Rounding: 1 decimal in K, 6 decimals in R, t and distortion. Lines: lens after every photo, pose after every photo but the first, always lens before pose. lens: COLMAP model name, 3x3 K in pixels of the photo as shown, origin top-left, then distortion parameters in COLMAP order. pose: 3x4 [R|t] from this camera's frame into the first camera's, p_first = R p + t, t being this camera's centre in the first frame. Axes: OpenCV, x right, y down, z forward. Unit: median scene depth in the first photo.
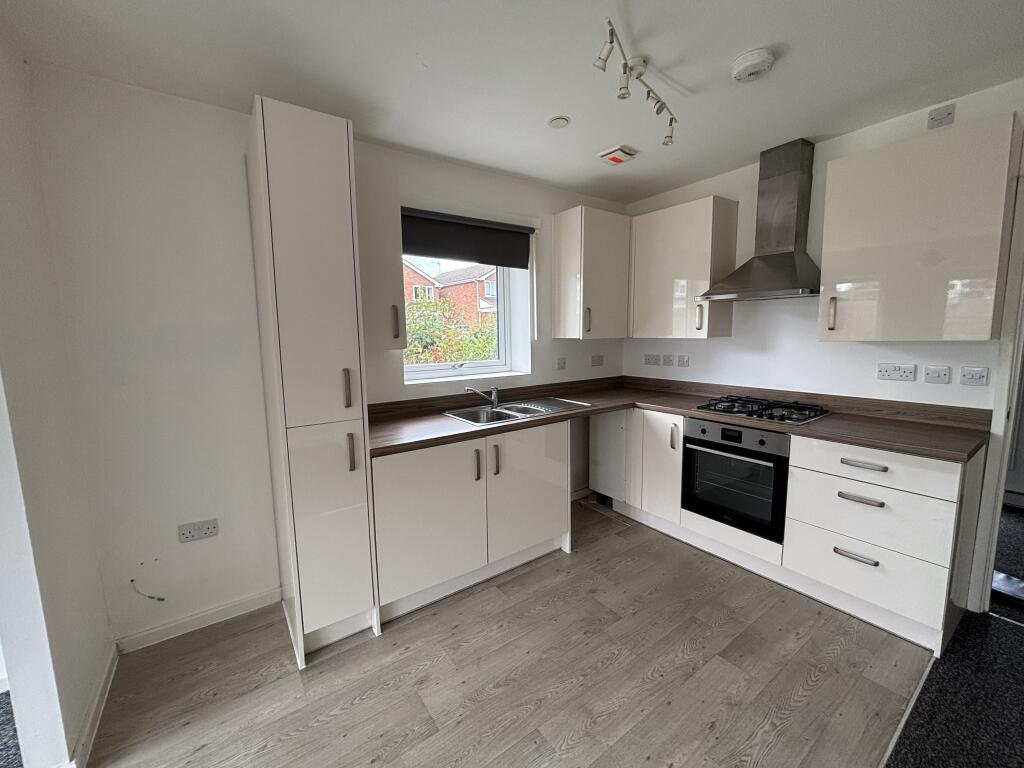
lens RADIAL K [[417.3, 0, 512.0], [0, 417.3, 384.0], [0, 0, 1]] dist [-0.002117, 0.000230]
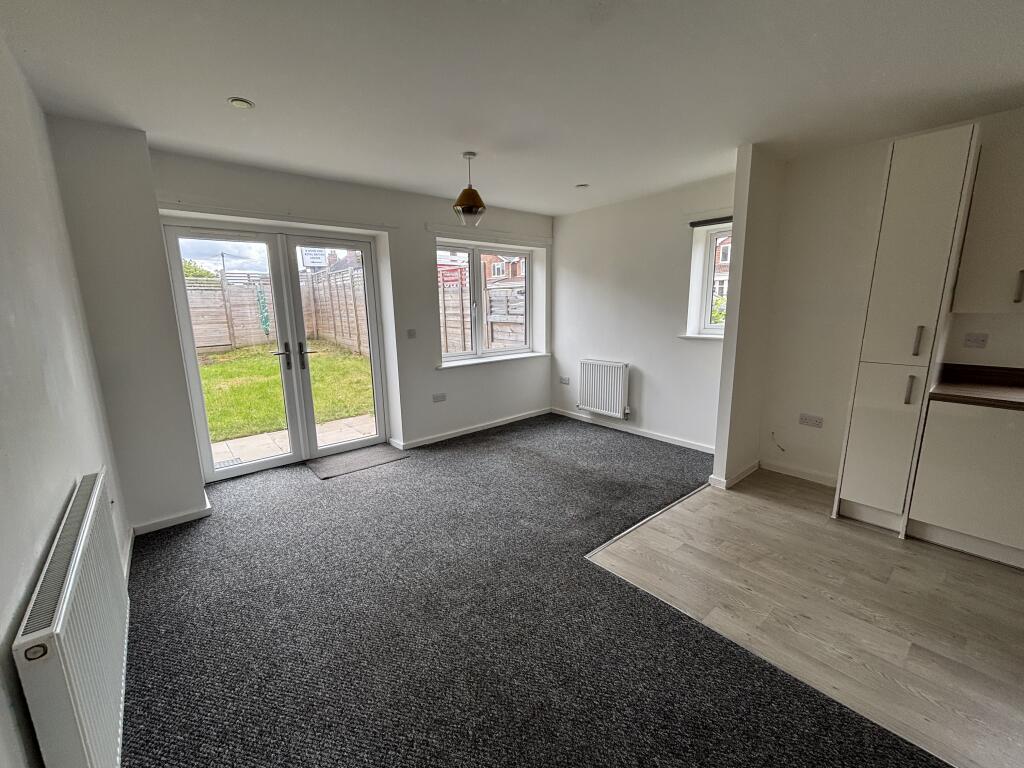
lens RADIAL K [[417.3, 0, 512.0], [0, 417.3, 384.0], [0, 0, 1]] dist [-0.002117, 0.000230]
pose [[0.080822, 0.190287, -0.978396, 0.736998], [-0.118698, 0.976460, 0.180105, 0.053554], [0.989636, 0.101577, 0.101506, -0.350685]]
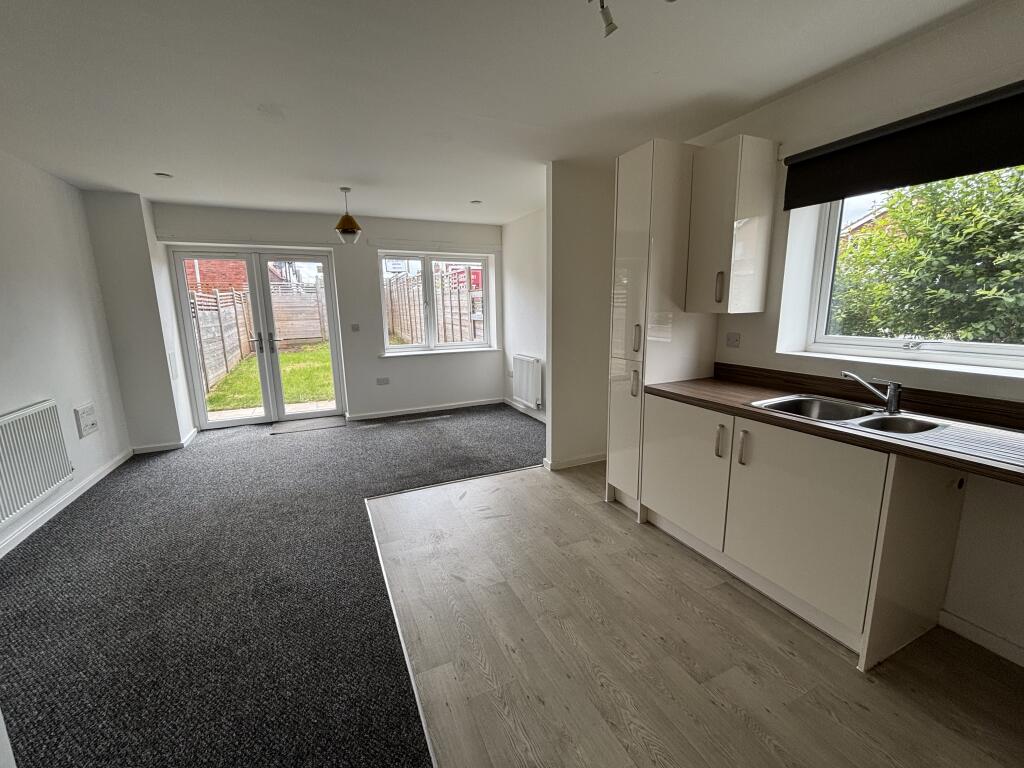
lens RADIAL K [[417.3, 0, 512.0], [0, 417.3, 384.0], [0, 0, 1]] dist [-0.002117, 0.000230]
pose [[-0.191939, 0.187872, -0.963257, 0.990768], [-0.115066, 0.970428, 0.212199, -0.080337], [0.974638, 0.151568, -0.164645, 0.752837]]
